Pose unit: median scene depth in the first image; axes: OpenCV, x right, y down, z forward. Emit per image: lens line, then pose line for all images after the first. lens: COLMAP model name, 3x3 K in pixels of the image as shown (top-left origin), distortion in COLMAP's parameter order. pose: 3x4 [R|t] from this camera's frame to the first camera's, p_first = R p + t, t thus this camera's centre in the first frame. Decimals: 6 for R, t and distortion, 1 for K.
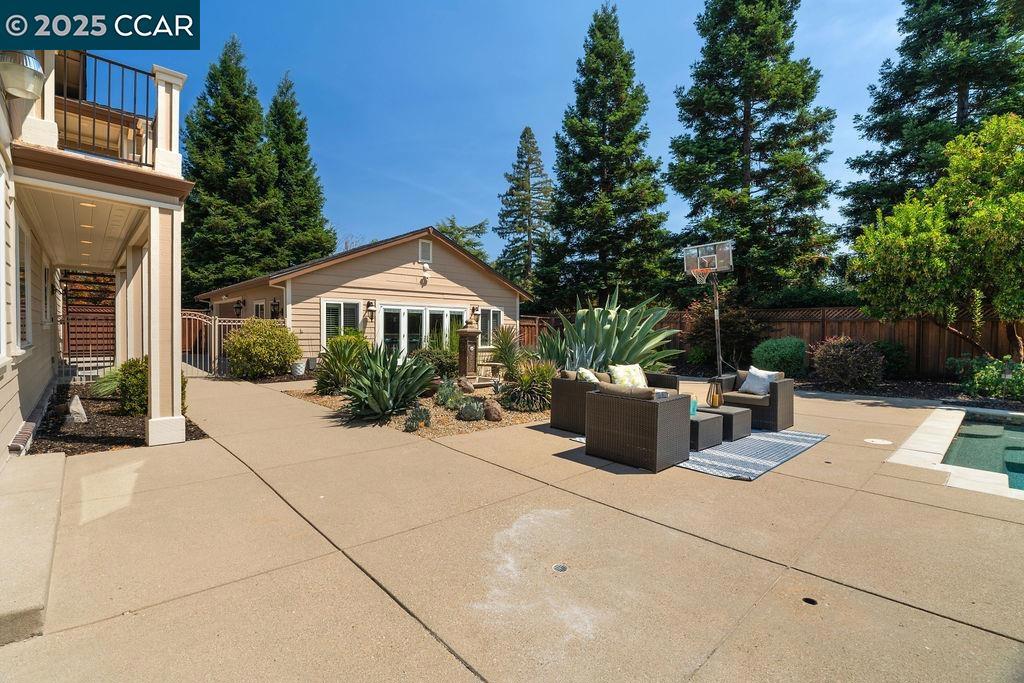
lens RADIAL K [[465.1, 0, 509.0], [0, 465.1, 335.7], [0, 0, 1]] dist [-0.011578, 0.001246]
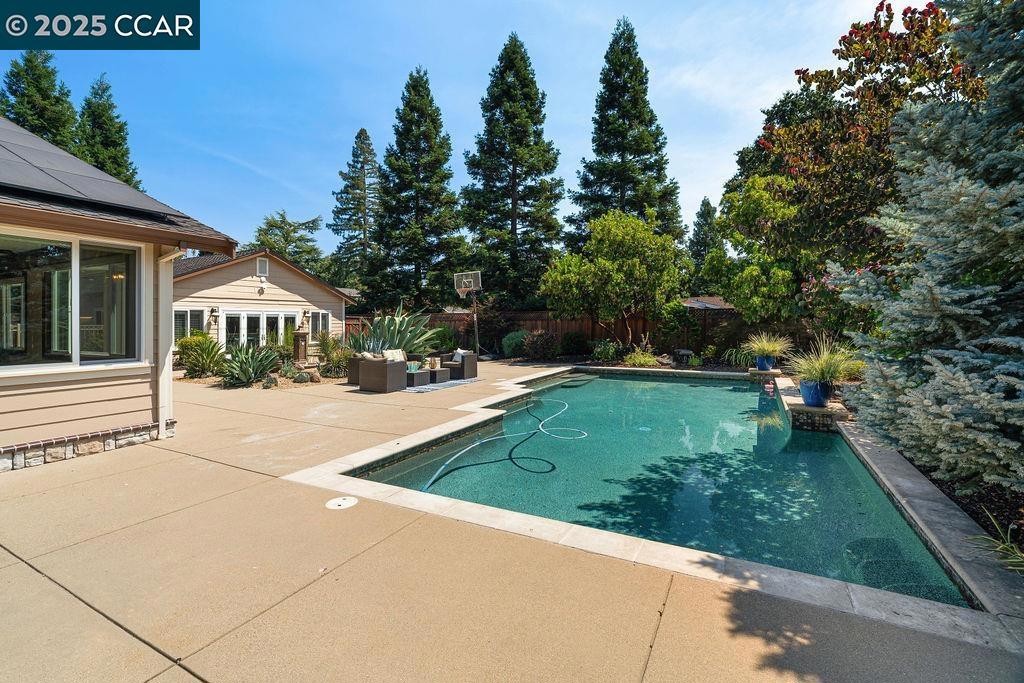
lens RADIAL K [[465.1, 0, 517.3], [0, 465.1, 310.6], [0, 0, 1]] dist [-0.011578, 0.001246]
pose [[0.939484, -0.006437, 0.342532, 0.030314], [0.019124, 0.999250, -0.033674, -0.008239], [-0.342059, 0.038187, 0.938902, -0.337539]]
